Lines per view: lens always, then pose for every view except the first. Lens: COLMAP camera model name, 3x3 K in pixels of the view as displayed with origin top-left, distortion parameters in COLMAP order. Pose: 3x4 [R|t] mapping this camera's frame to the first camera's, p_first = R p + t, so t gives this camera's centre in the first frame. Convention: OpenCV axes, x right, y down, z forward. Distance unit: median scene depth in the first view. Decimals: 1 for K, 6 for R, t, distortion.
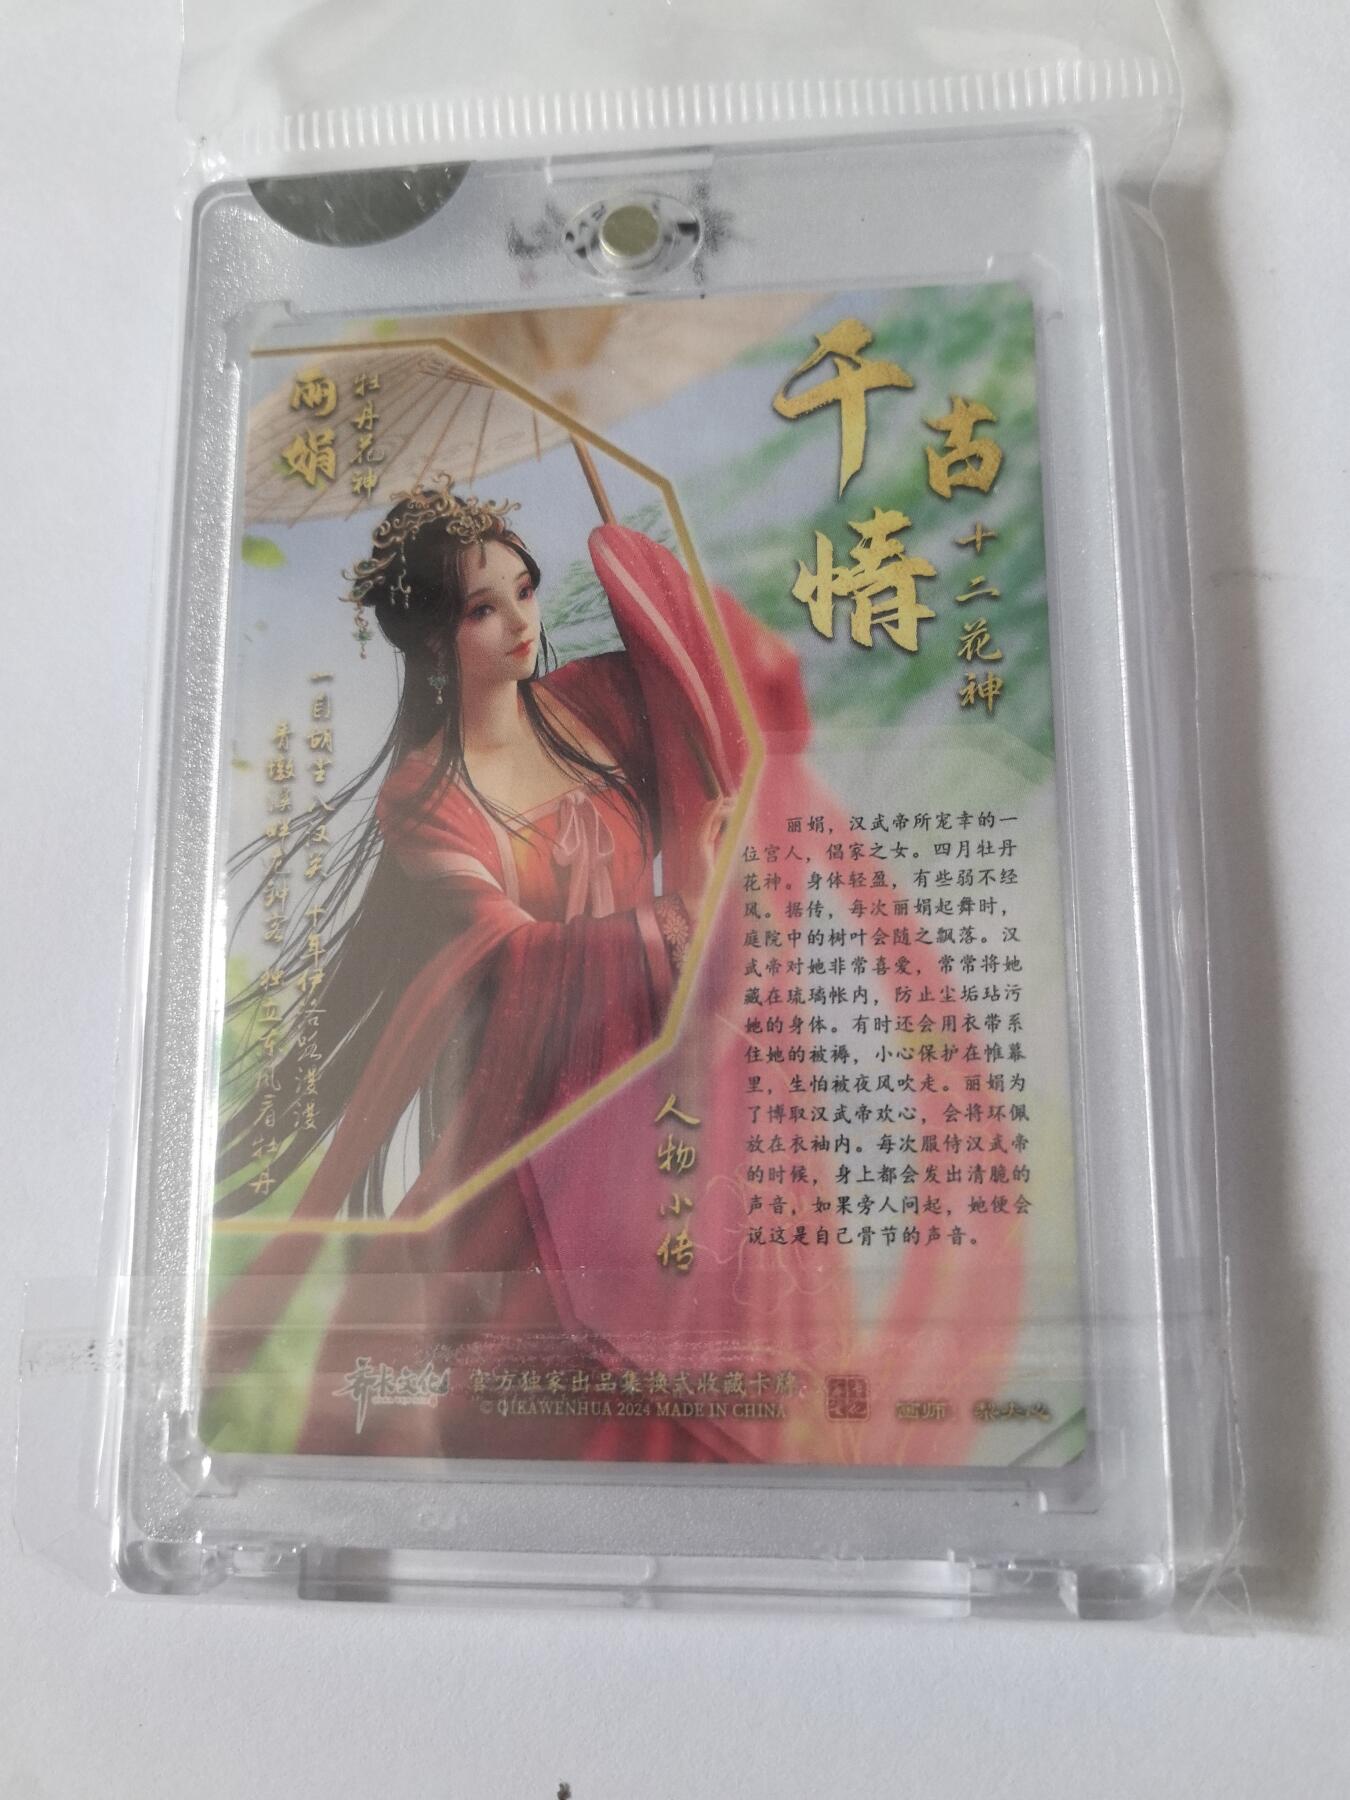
lens RADIAL K [[1425.3, 0, 661.7], [0, 1425.3, 905.4], [0, 0, 1]] dist [0.114431, 0.002329]
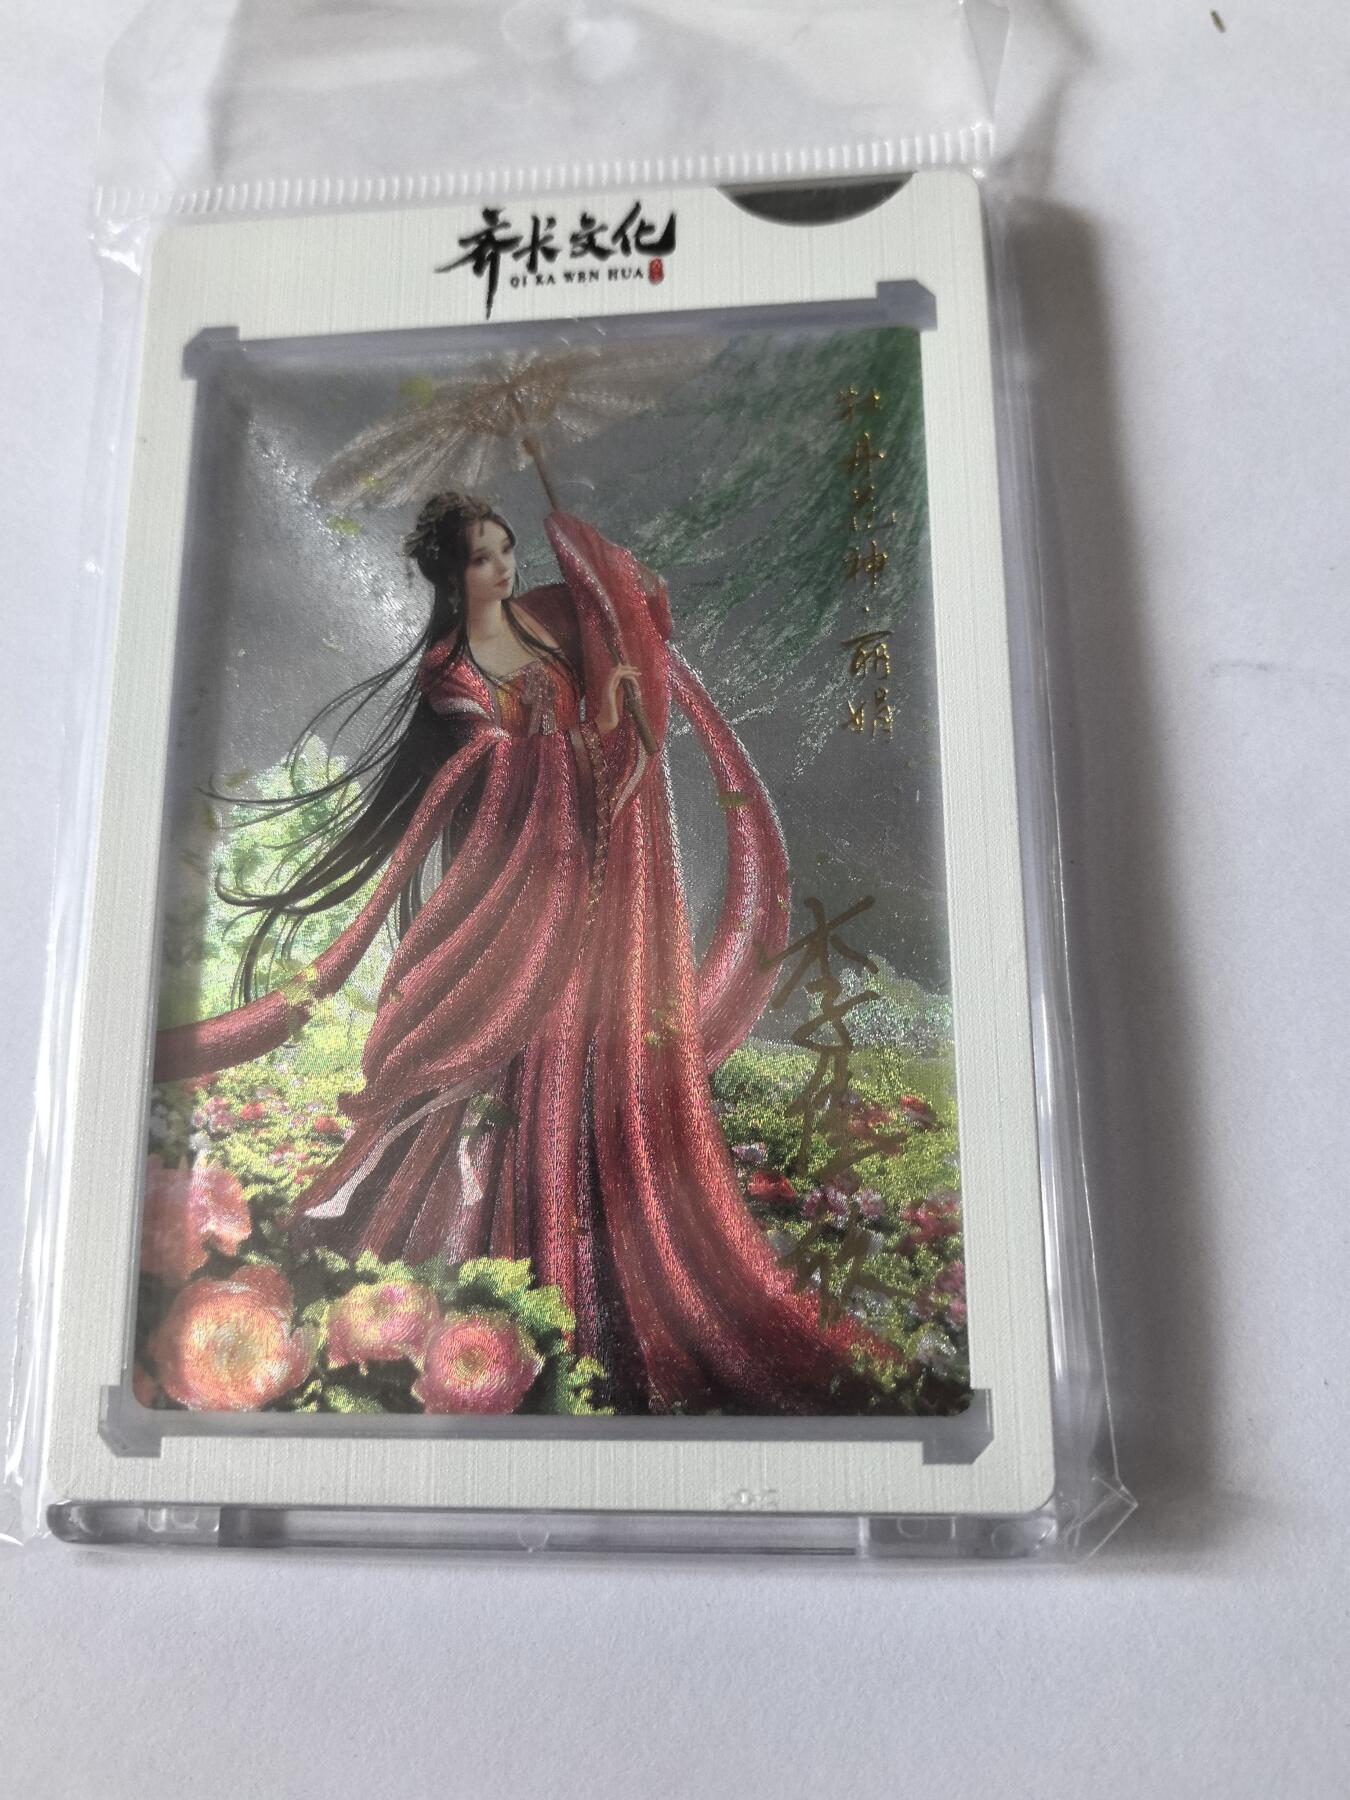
lens RADIAL K [[1425.3, 0, 685.8], [0, 1425.3, 896.7], [0, 0, 1]] dist [0.114431, 0.002329]
pose [[0.999737, -0.006213, -0.022084, 0.151893], [0.004454, 0.996878, -0.078837, 0.325707], [0.022504, 0.078718, 0.996643, -0.653144]]
